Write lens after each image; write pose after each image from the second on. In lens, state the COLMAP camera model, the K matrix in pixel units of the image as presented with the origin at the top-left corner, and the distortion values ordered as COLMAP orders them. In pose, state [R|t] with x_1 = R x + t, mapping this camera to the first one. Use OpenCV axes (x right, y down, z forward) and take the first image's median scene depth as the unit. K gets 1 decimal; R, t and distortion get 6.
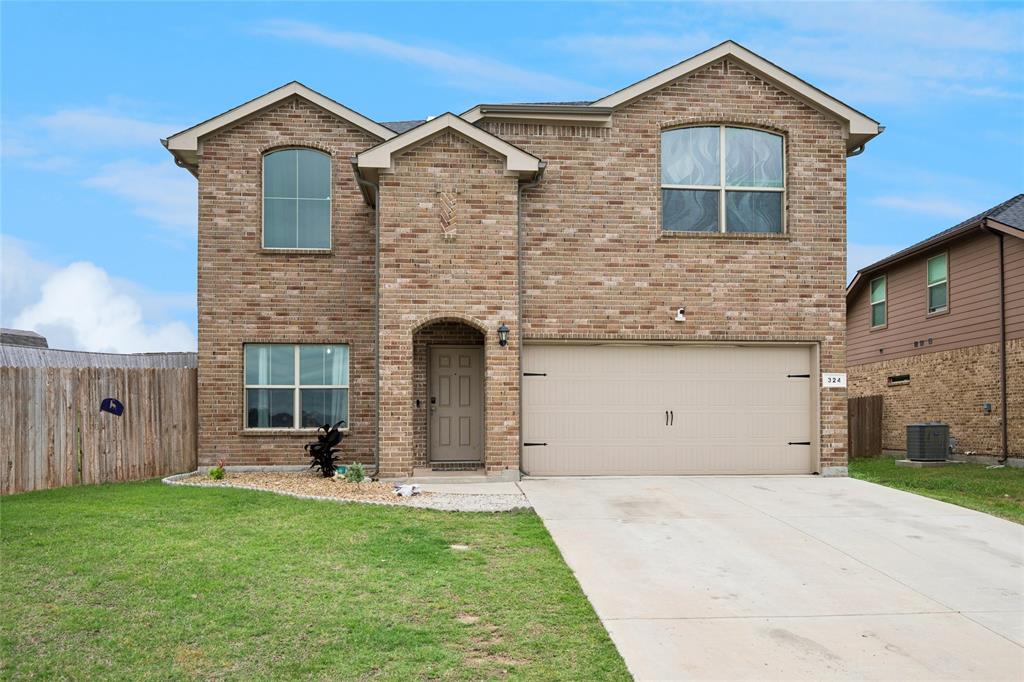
lens RADIAL K [[742.4, 0, 520.5], [0, 742.4, 408.5], [0, 0, 1]] dist [0.001260, -0.007941]
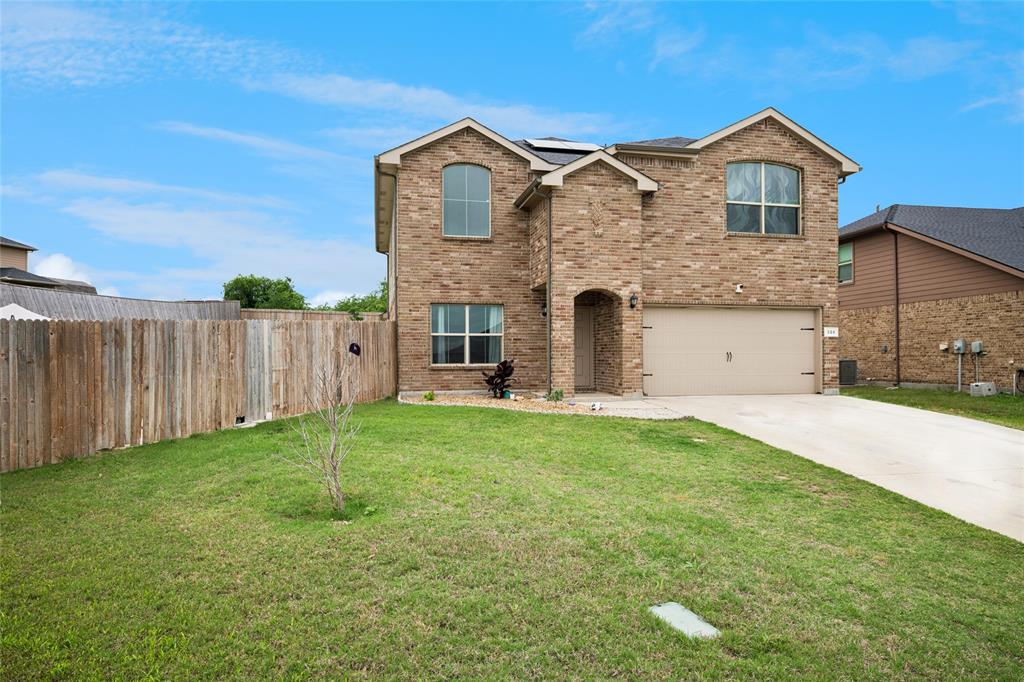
lens RADIAL K [[586.8, 0, 513.8], [0, 586.8, 349.2], [0, 0, 1]] dist [-0.002855, -0.000183]
pose [[0.993029, 0.000823, 0.117868, -0.370039], [-0.001624, 0.999976, 0.006701, -0.009803], [-0.117860, -0.006845, 0.993007, -0.123649]]
